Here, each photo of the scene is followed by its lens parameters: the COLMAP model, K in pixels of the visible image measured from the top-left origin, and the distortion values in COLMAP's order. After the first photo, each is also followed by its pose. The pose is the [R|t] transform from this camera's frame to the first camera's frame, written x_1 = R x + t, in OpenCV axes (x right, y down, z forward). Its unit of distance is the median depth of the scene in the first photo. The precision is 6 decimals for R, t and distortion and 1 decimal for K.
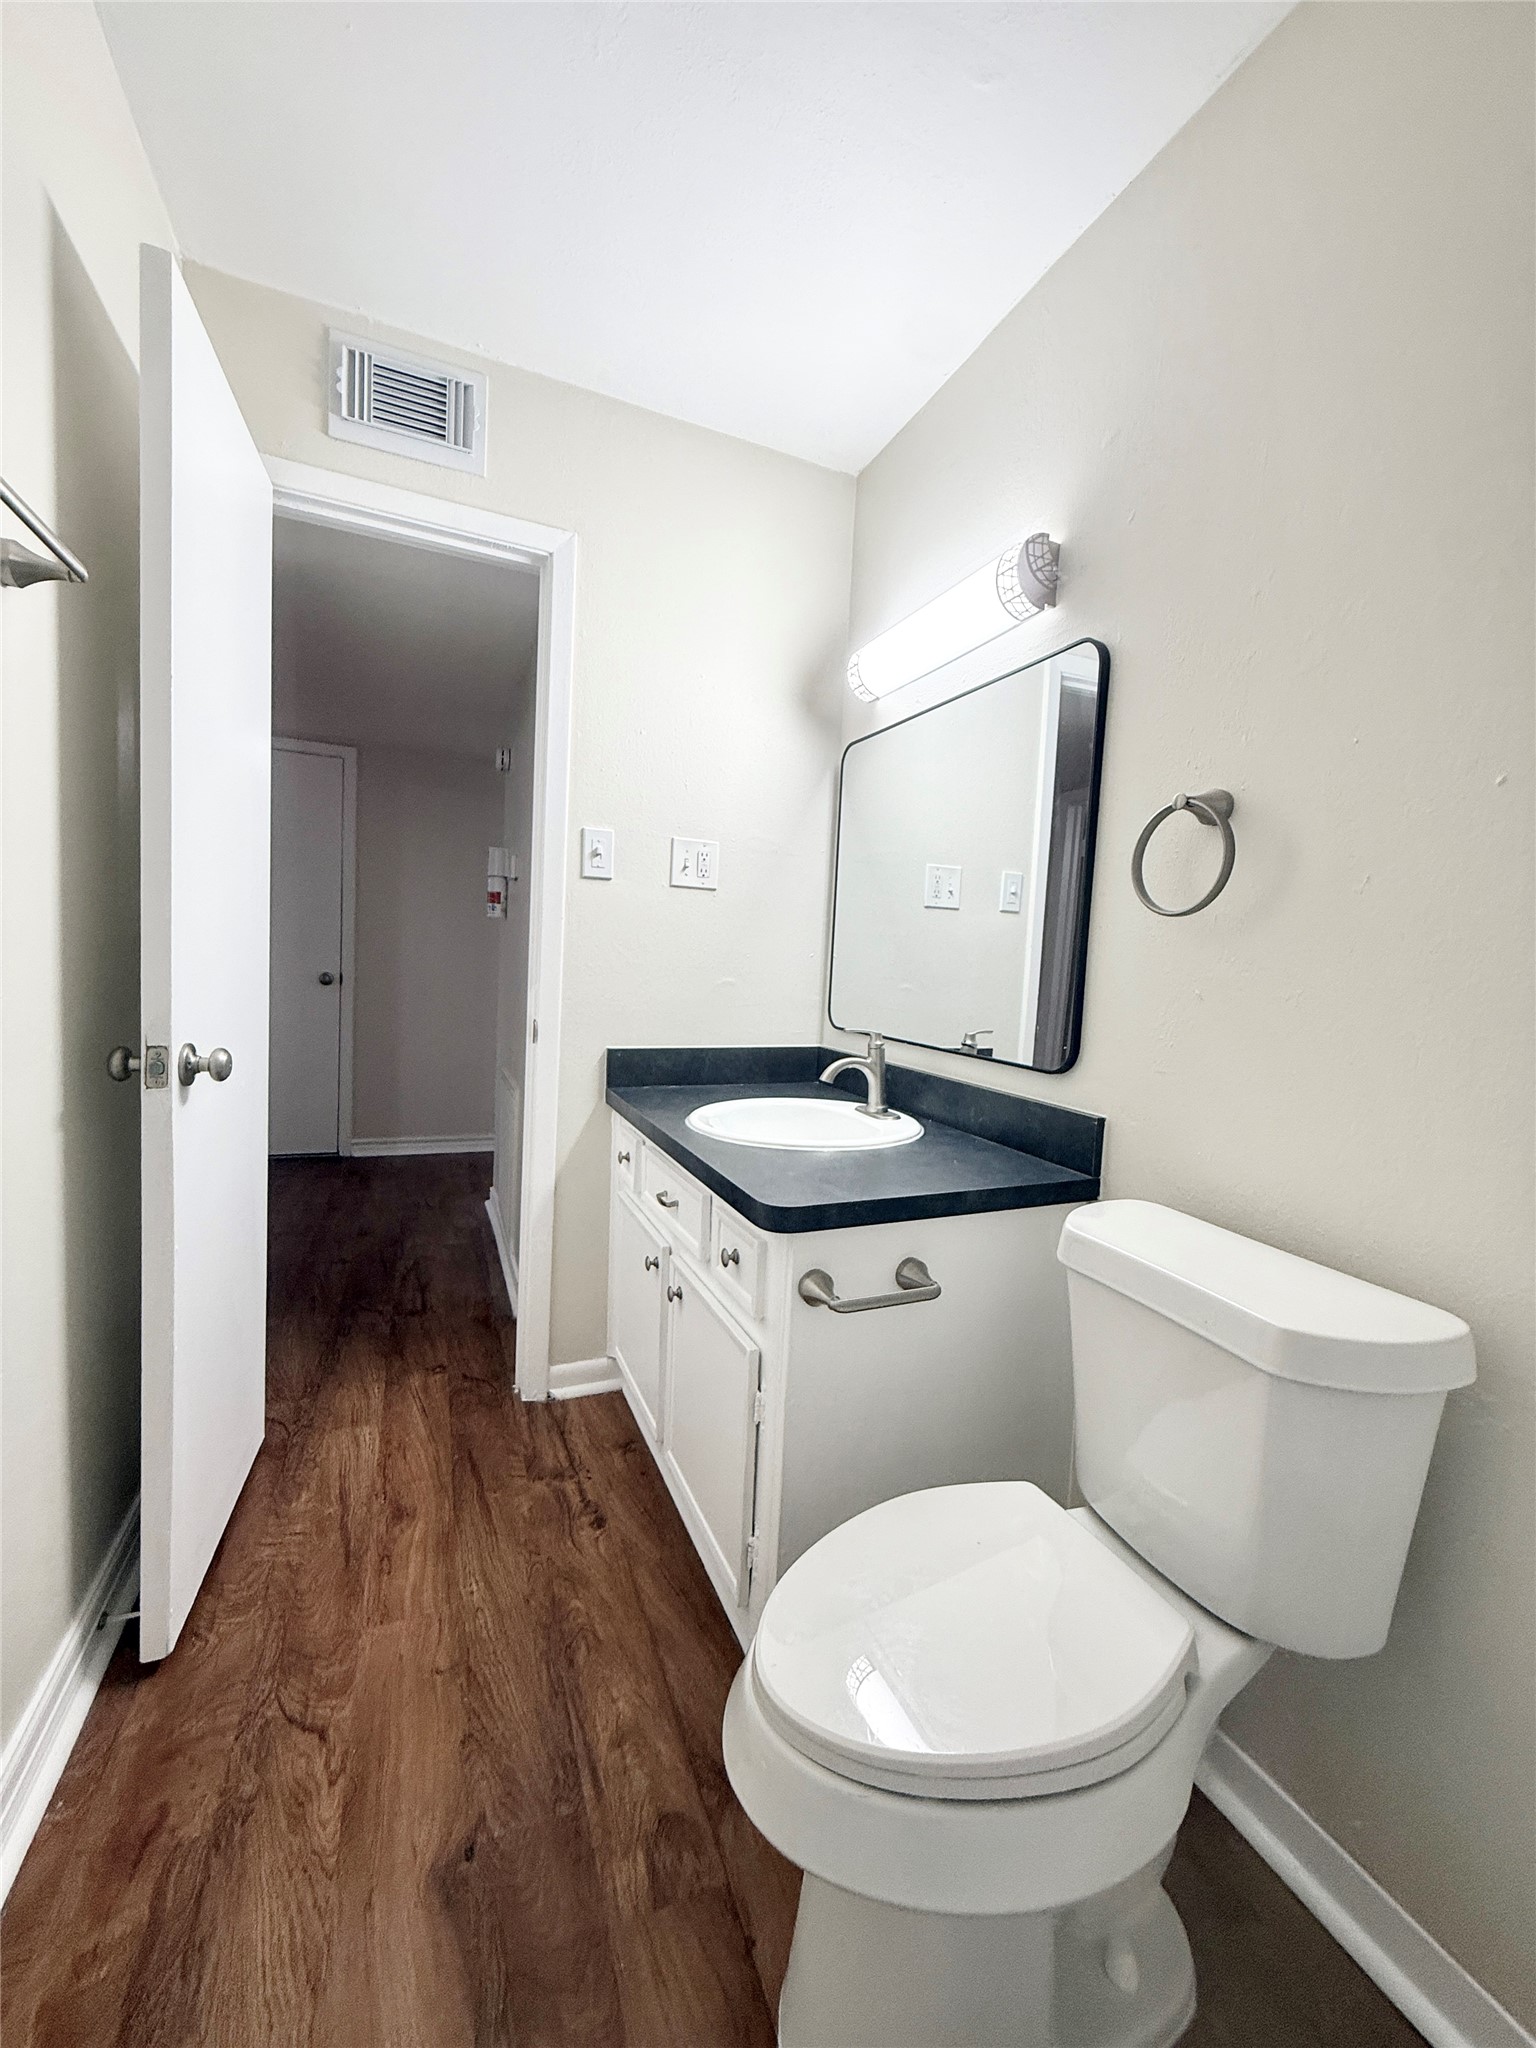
lens RADIAL K [[817.7, 0, 768.0], [0, 817.7, 1024.0], [0, 0, 1]] dist [-0.000077, 0.000478]
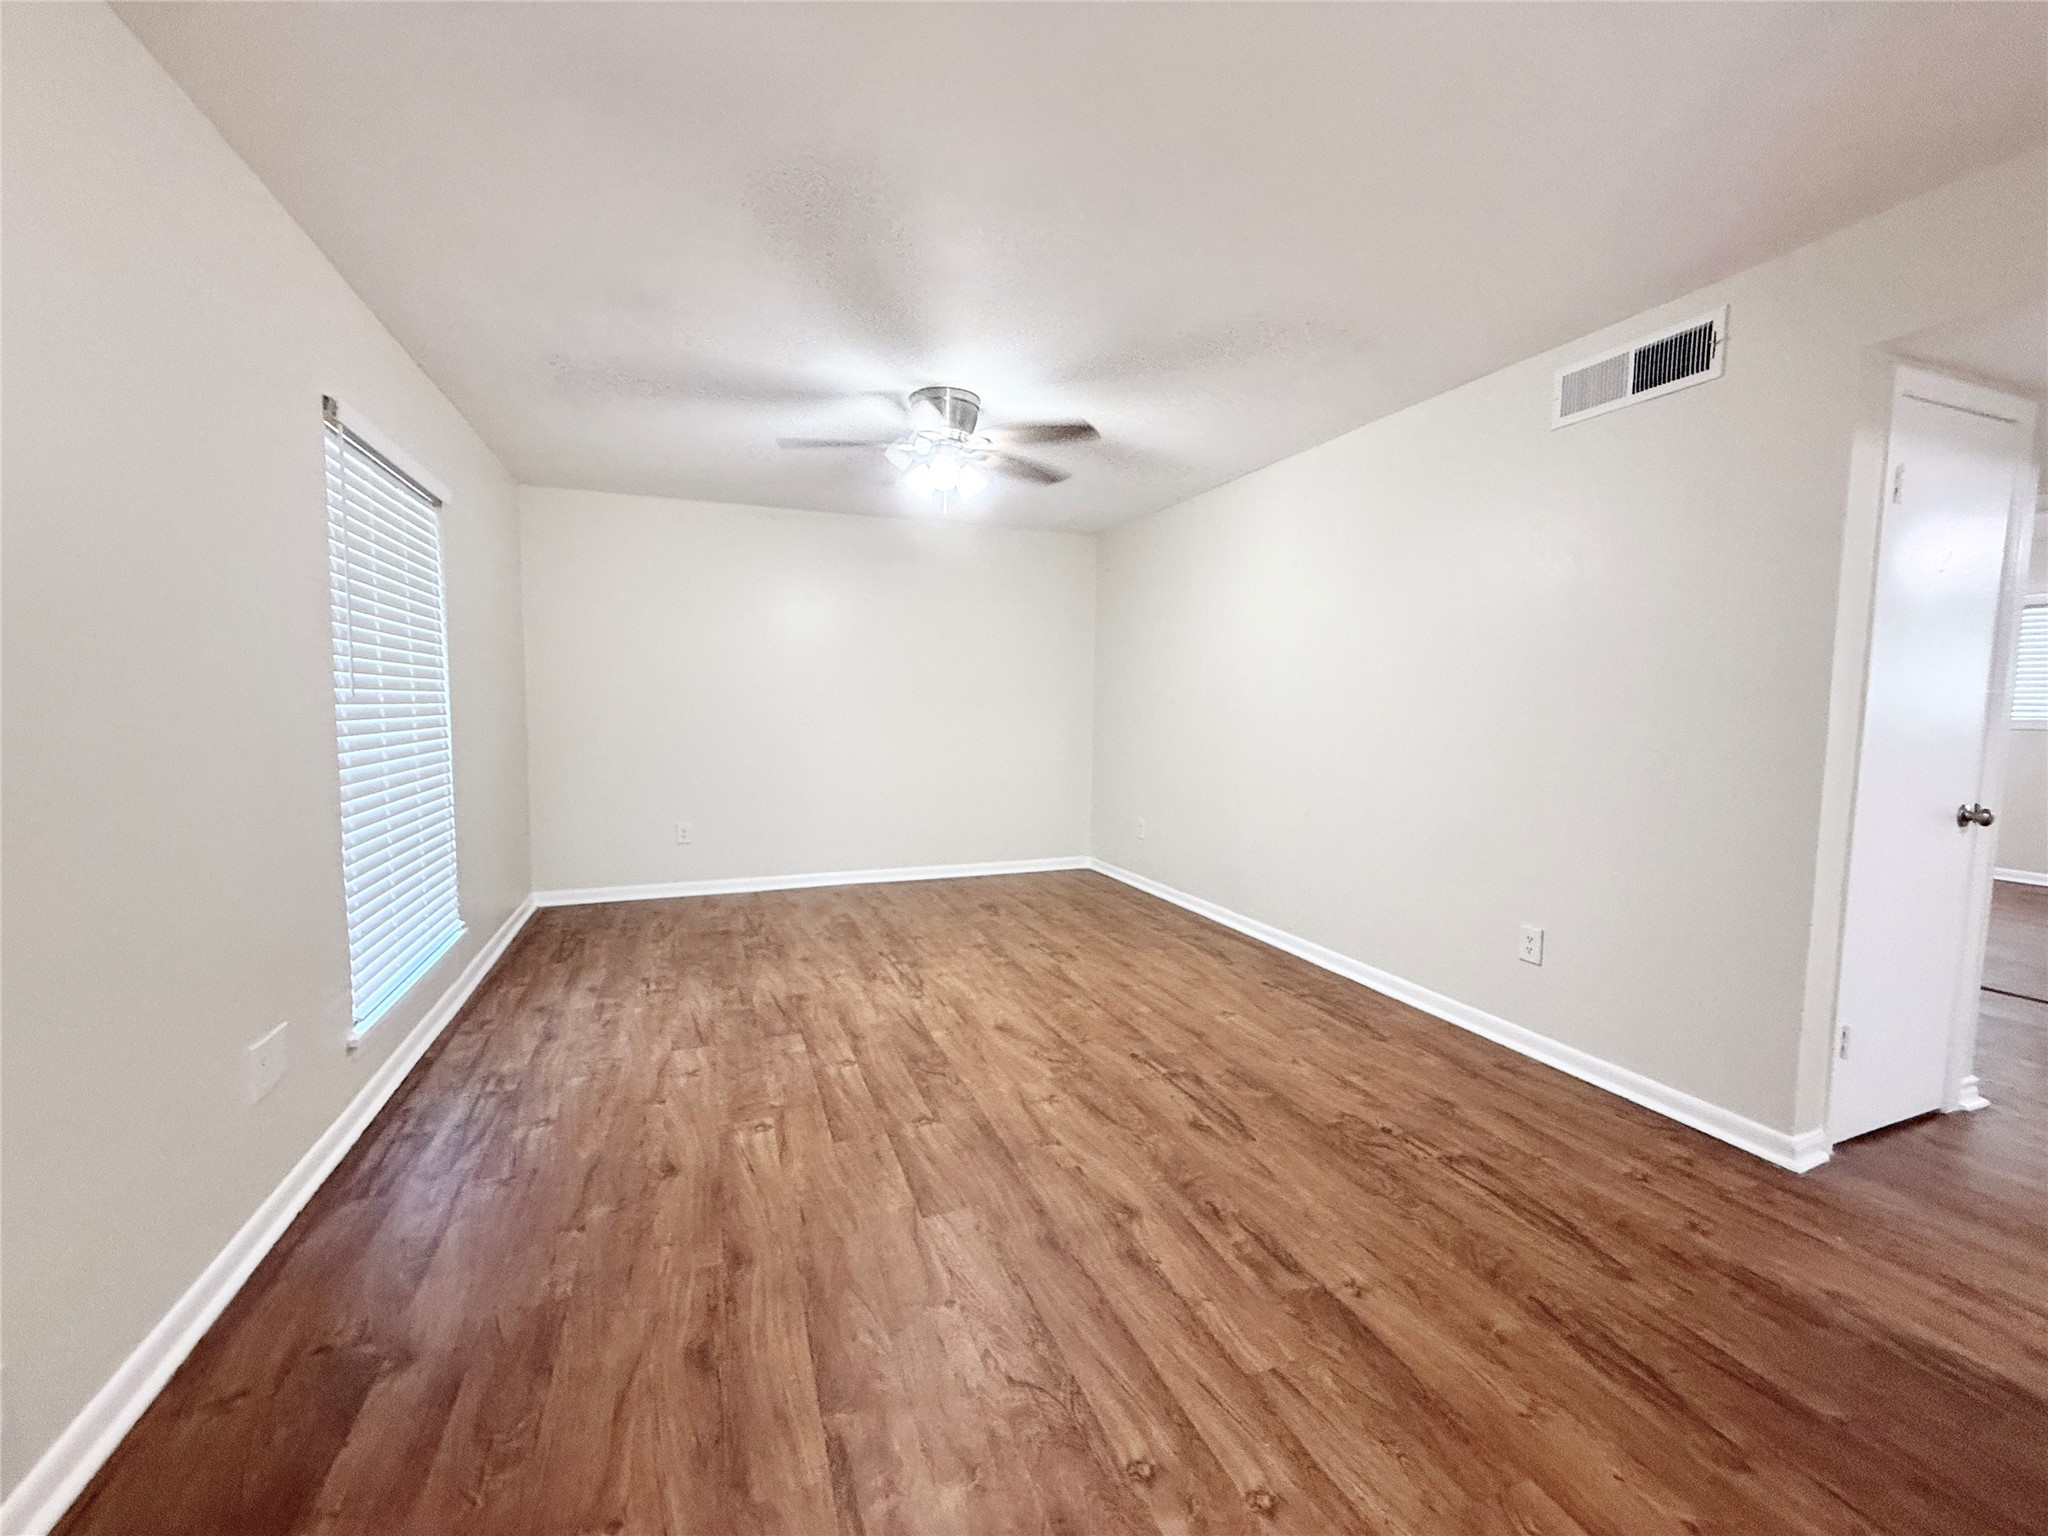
lens RADIAL K [[817.7, 0, 1020.7], [0, 817.7, 773.7], [0, 0, 1]] dist [-0.000077, 0.000478]
pose [[-0.997402, -0.065107, 0.030820, -1.940547], [-0.059216, 0.984708, 0.163843, -0.497986], [-0.041016, 0.161592, -0.986005, 3.354902]]
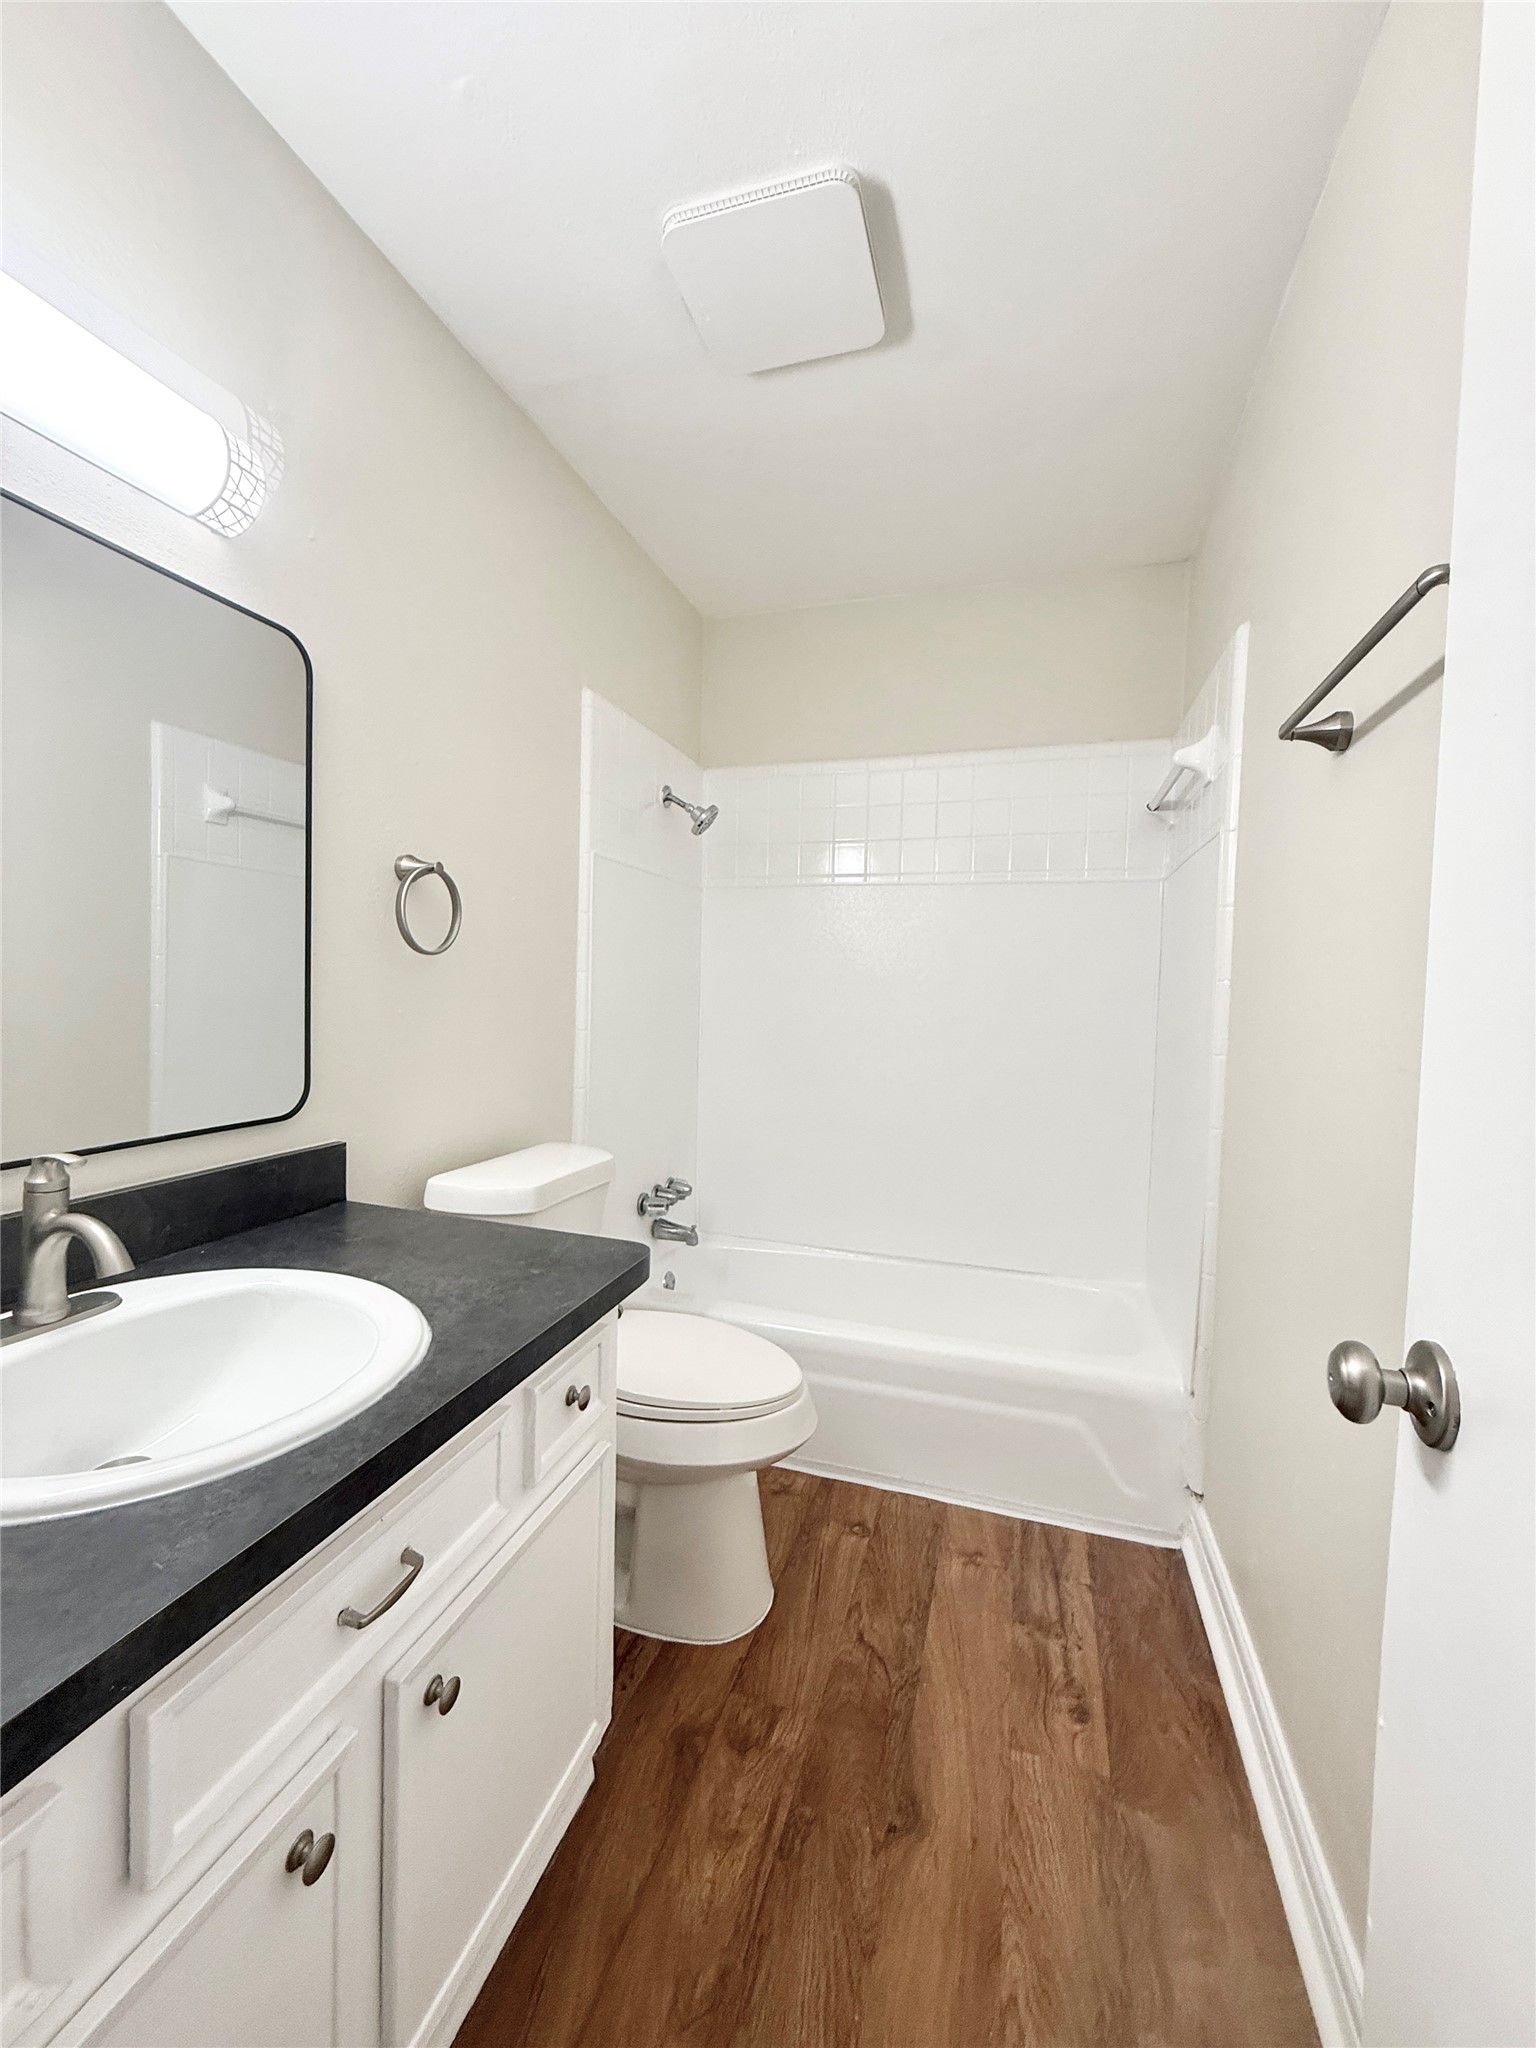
lens RADIAL K [[817.7, 0, 768.0], [0, 817.7, 1024.0], [0, 0, 1]] dist [-0.000077, 0.000478]
pose [[-0.758965, -0.101110, 0.643234, -0.748765], [-0.011939, 0.989865, 0.141509, -0.212511], [-0.651023, 0.099720, -0.752480, 1.632303]]
